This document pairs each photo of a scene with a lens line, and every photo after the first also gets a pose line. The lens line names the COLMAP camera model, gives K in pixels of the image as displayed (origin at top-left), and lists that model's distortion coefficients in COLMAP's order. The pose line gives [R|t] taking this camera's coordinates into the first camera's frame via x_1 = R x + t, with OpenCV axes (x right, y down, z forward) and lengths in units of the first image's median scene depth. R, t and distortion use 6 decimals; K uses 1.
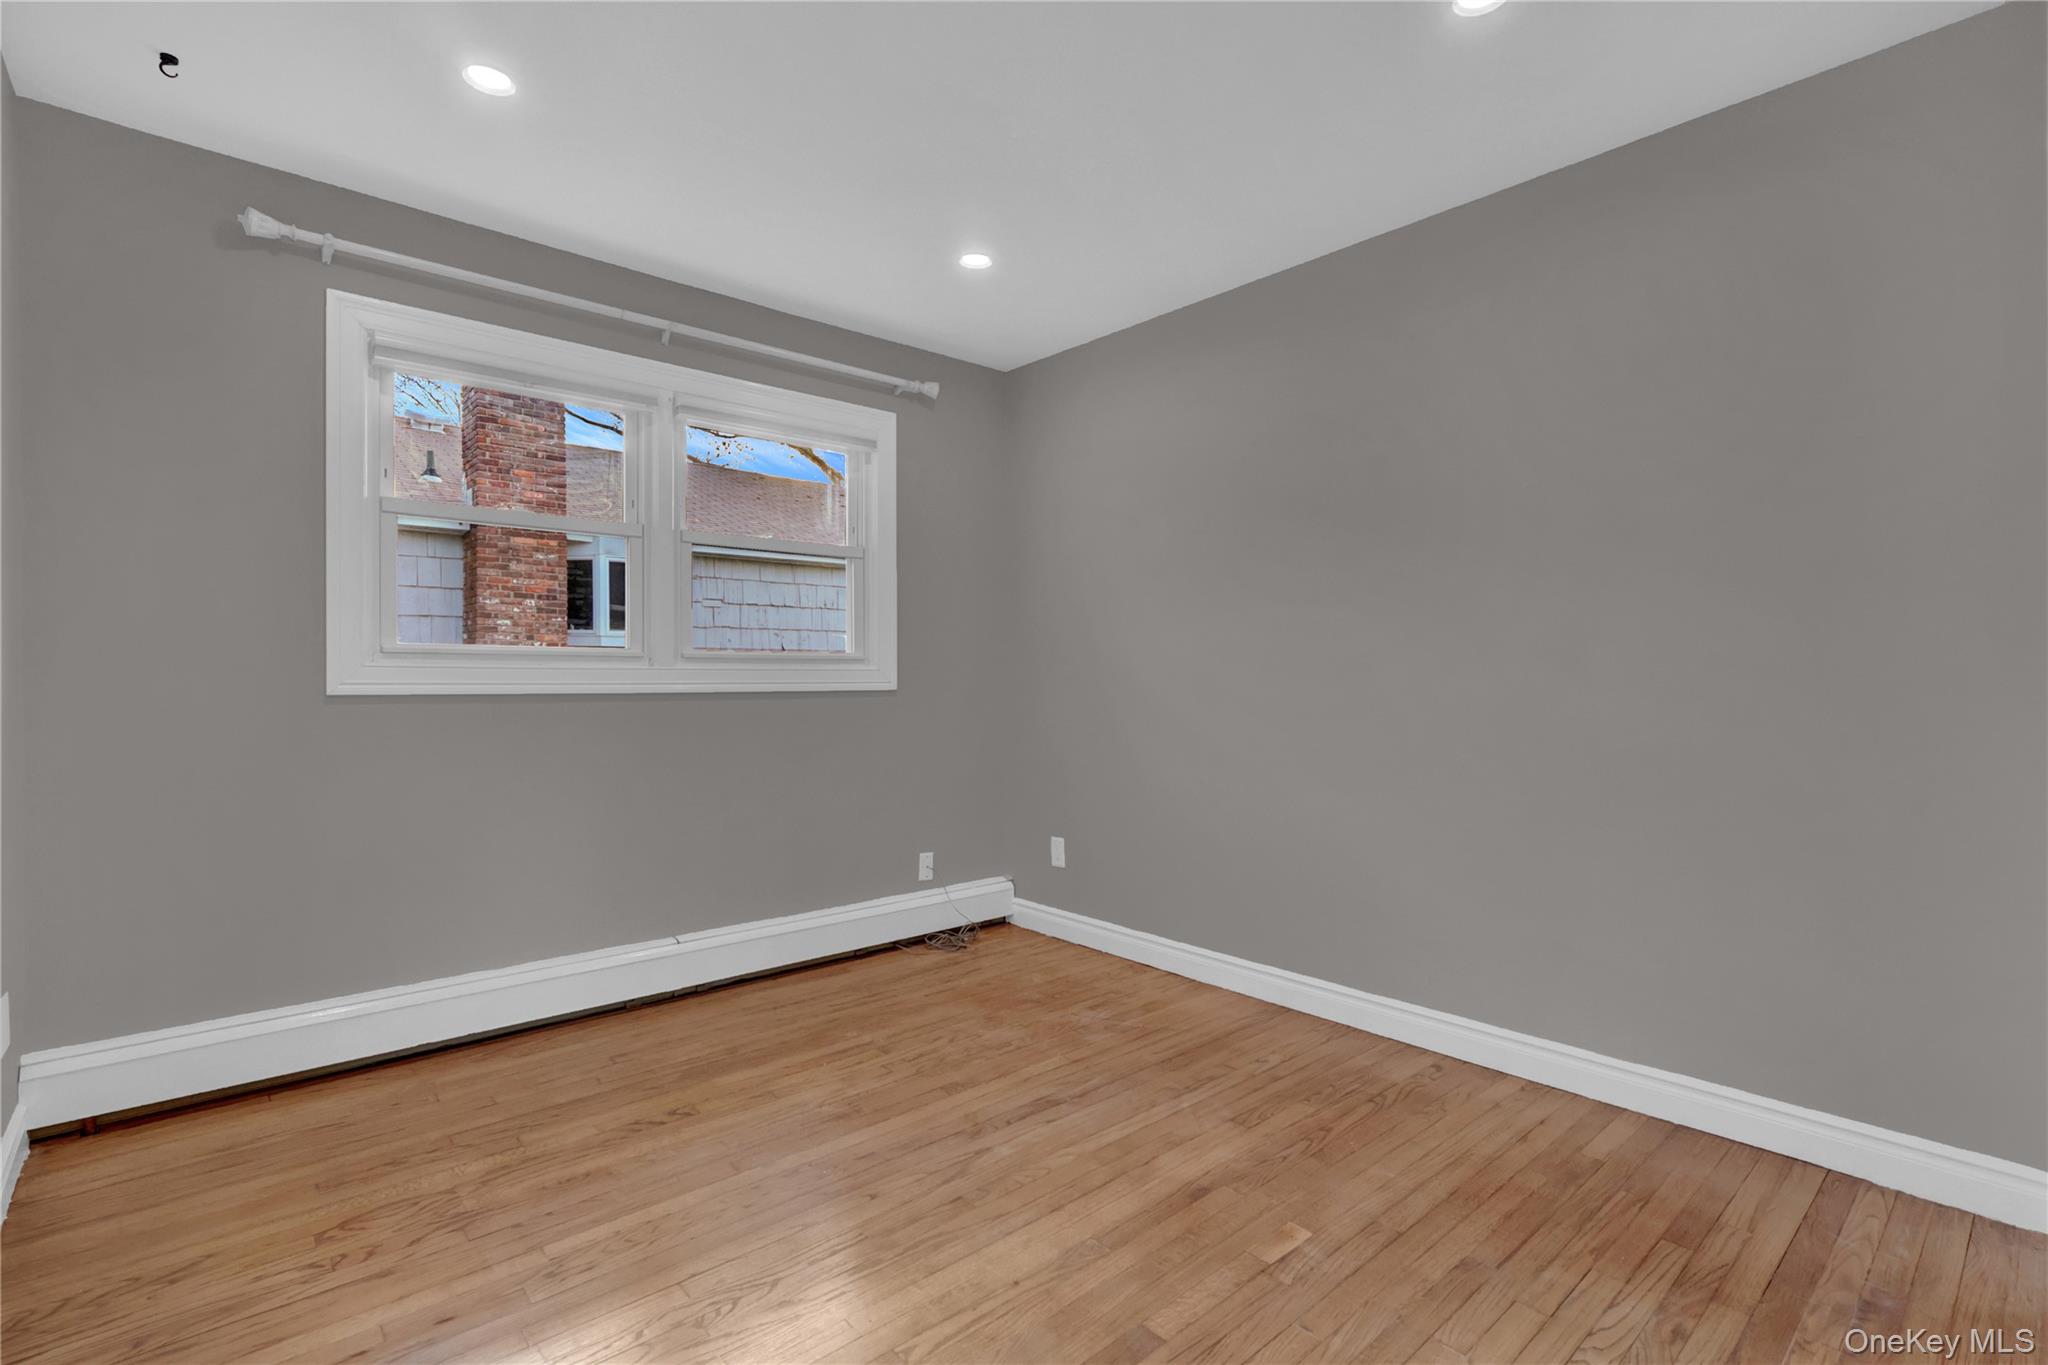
lens RADIAL K [[958.7, 0, 1023.8], [0, 958.7, 672.3], [0, 0, 1]] dist [0.000050, 0.000099]
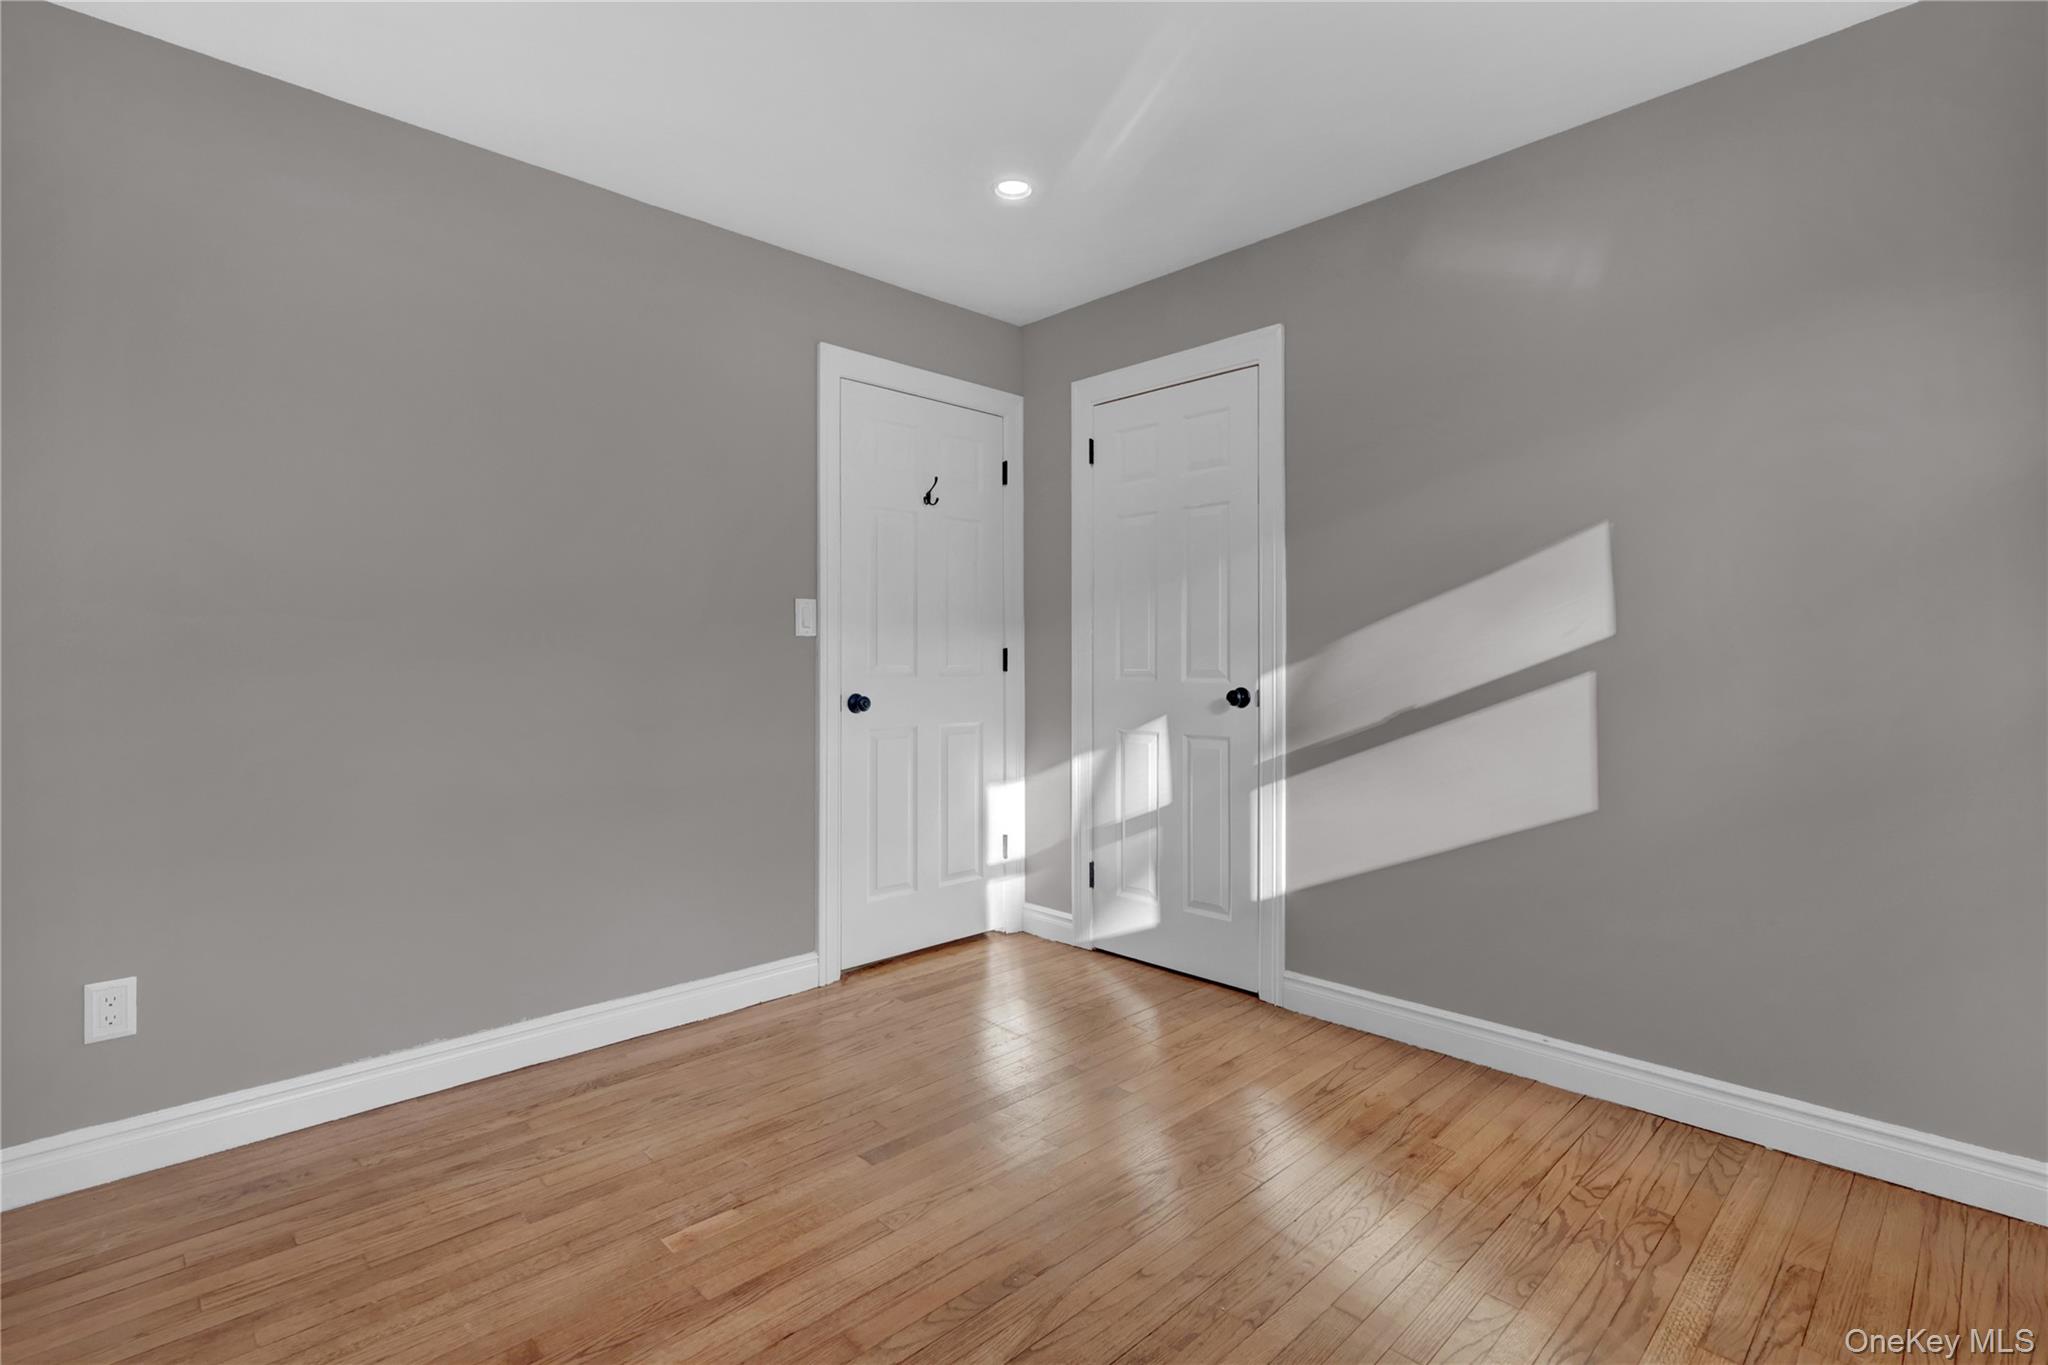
lens RADIAL K [[958.7, 0, 1023.8], [0, 958.7, 672.3], [0, 0, 1]] dist [0.000050, 0.000099]
pose [[-0.999081, 0.002083, -0.042815, -0.021931], [0.001702, 0.999959, 0.008943, 0.010880], [0.042832, 0.008861, -0.999043, 2.002832]]
